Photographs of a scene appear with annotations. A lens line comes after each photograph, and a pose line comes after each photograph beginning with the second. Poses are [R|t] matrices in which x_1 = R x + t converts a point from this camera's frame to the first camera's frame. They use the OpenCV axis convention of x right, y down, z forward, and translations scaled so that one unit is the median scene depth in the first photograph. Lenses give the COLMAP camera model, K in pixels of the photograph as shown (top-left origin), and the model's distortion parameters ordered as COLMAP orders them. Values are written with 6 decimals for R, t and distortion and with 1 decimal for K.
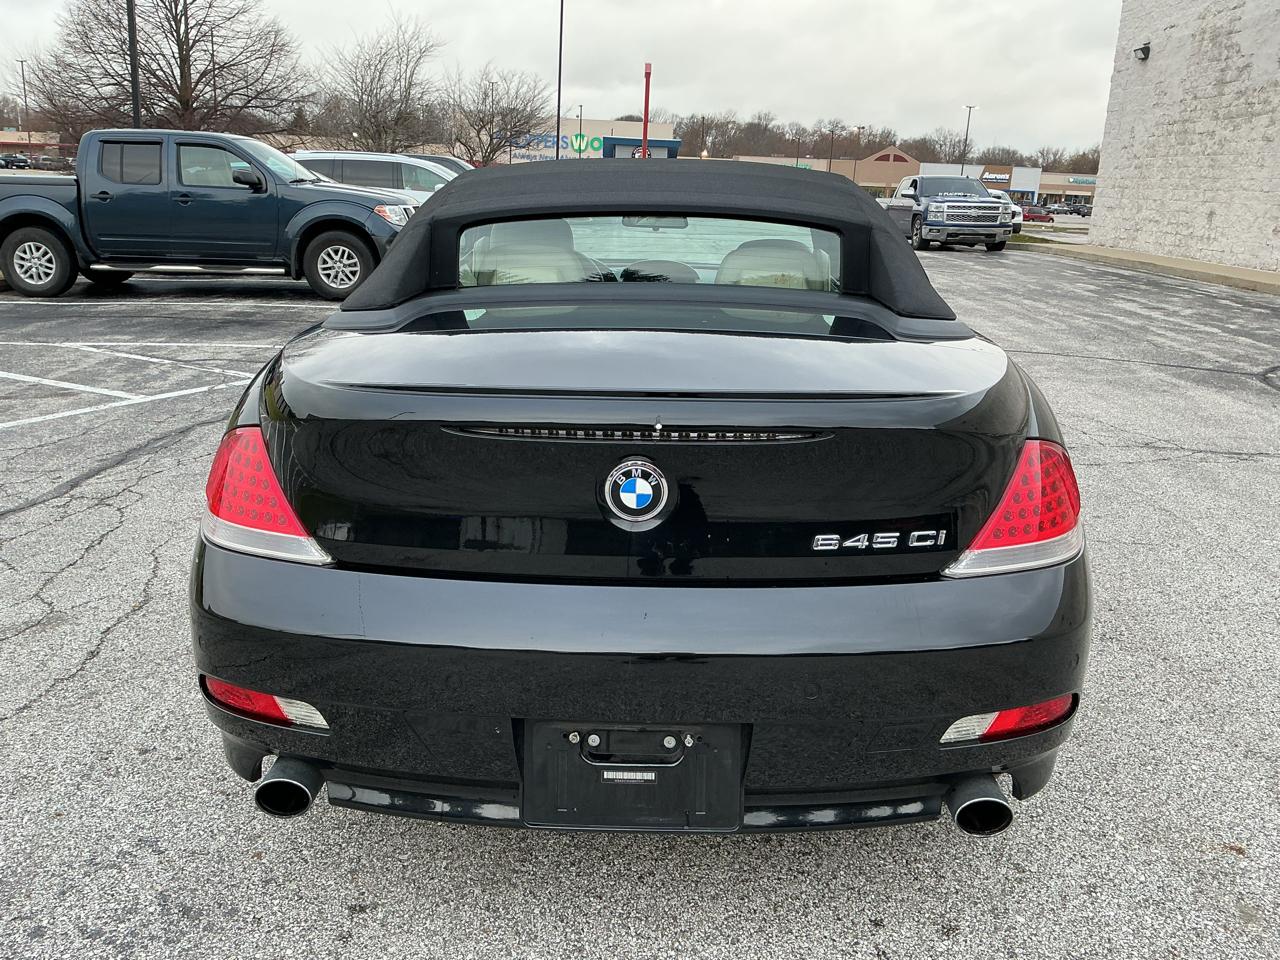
lens RADIAL K [[1119.0, 0, 624.6], [0, 1119.0, 479.4], [0, 0, 1]] dist [0.001907, -0.008129]
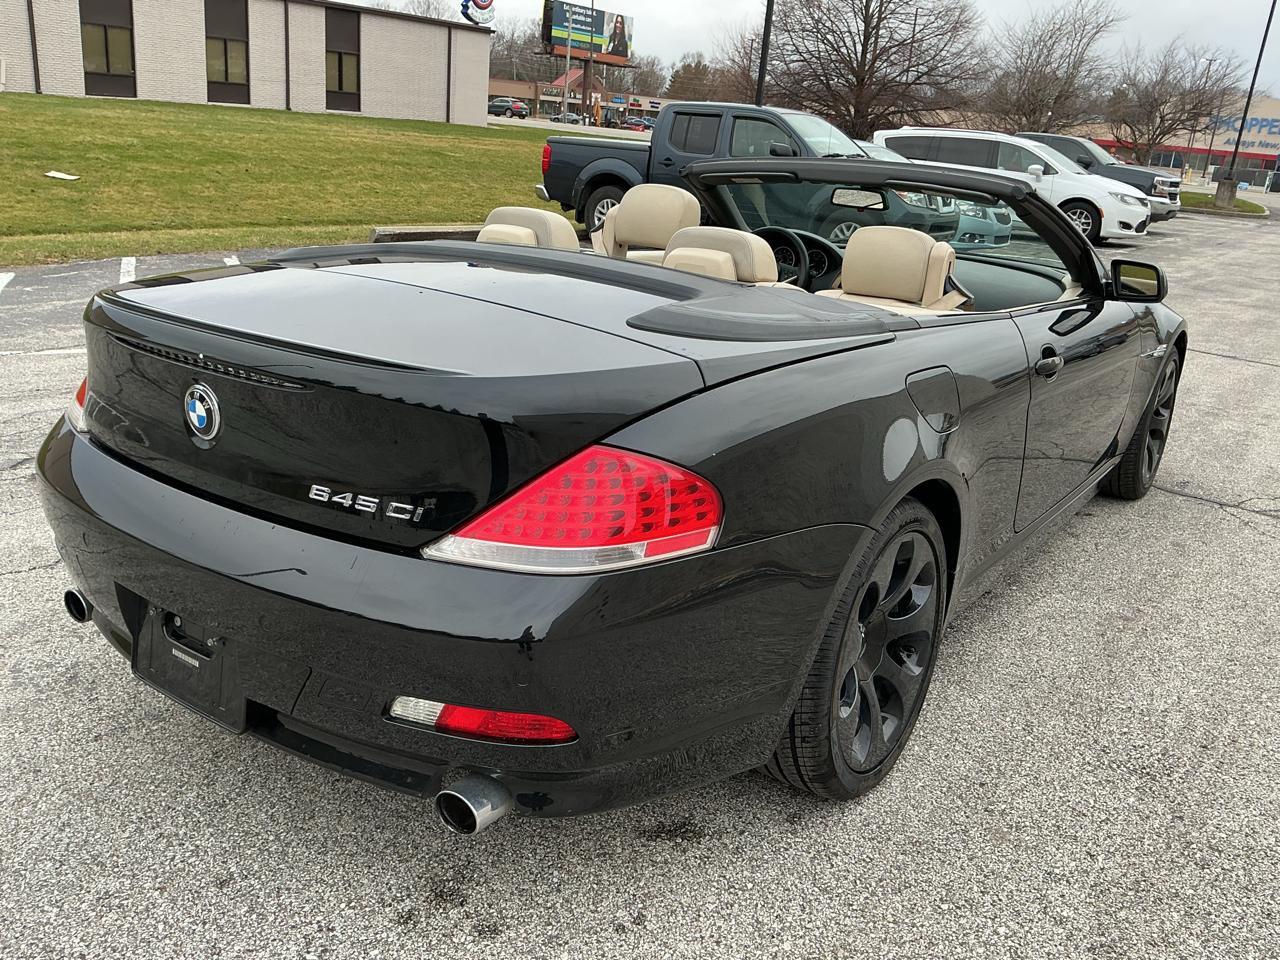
lens RADIAL K [[1090.0, 0, 665.8], [0, 1090.0, 495.7], [0, 0, 1]] dist [0.082863, -0.159012]
pose [[0.830138, 0.207805, -0.517386, 0.947847], [-0.189268, 0.977876, 0.089080, -0.090645], [0.524450, 0.023976, 0.851103, 0.285429]]
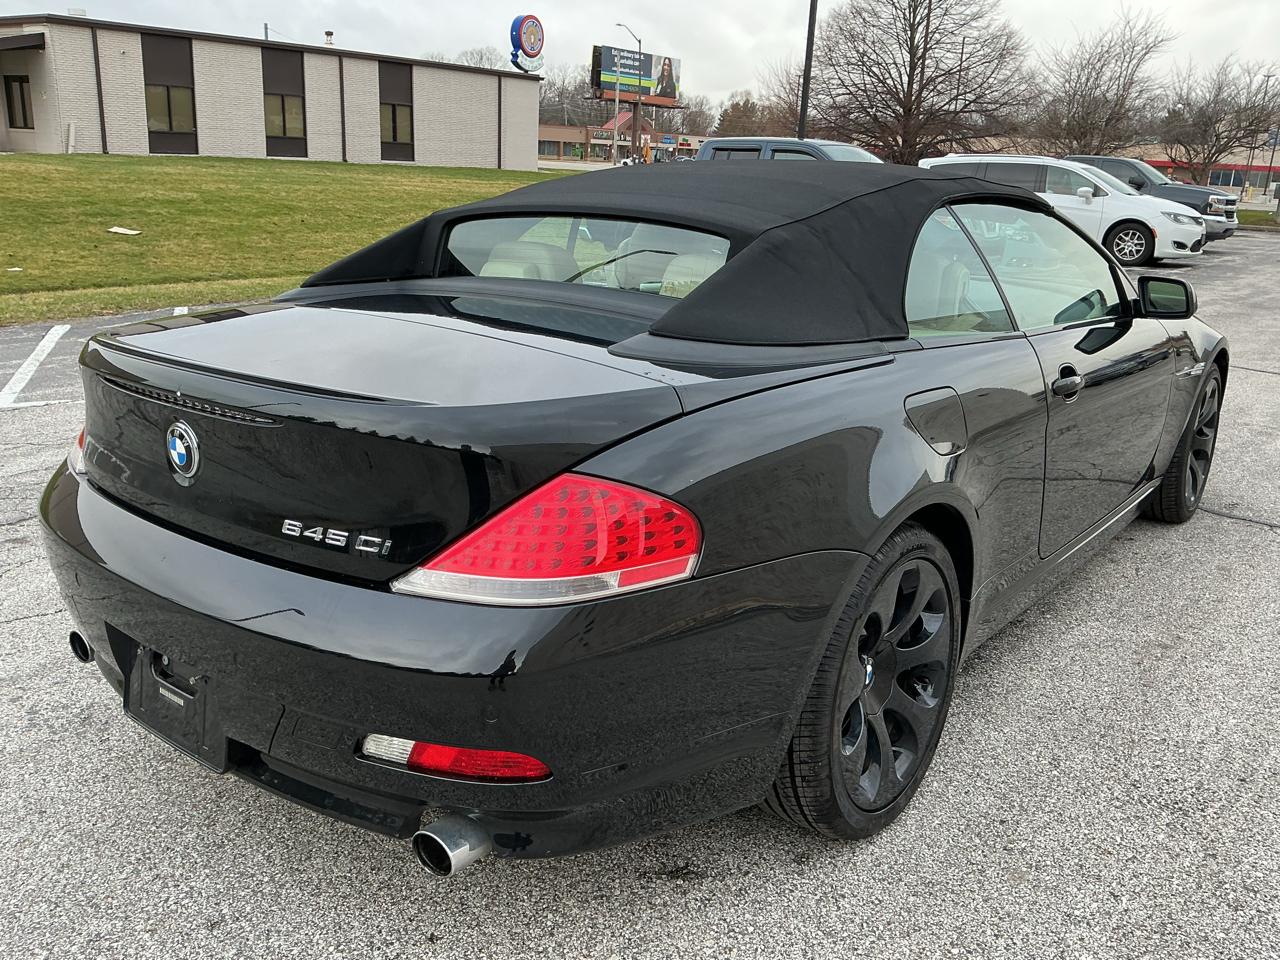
lens RADIAL K [[1090.0, 0, 665.8], [0, 1090.0, 495.7], [0, 0, 1]] dist [0.082863, -0.159012]
pose [[0.803800, 0.173766, -0.568956, 0.998394], [-0.165299, 0.983966, 0.066986, -0.095145], [0.571473, 0.040204, 0.819636, 0.349260]]
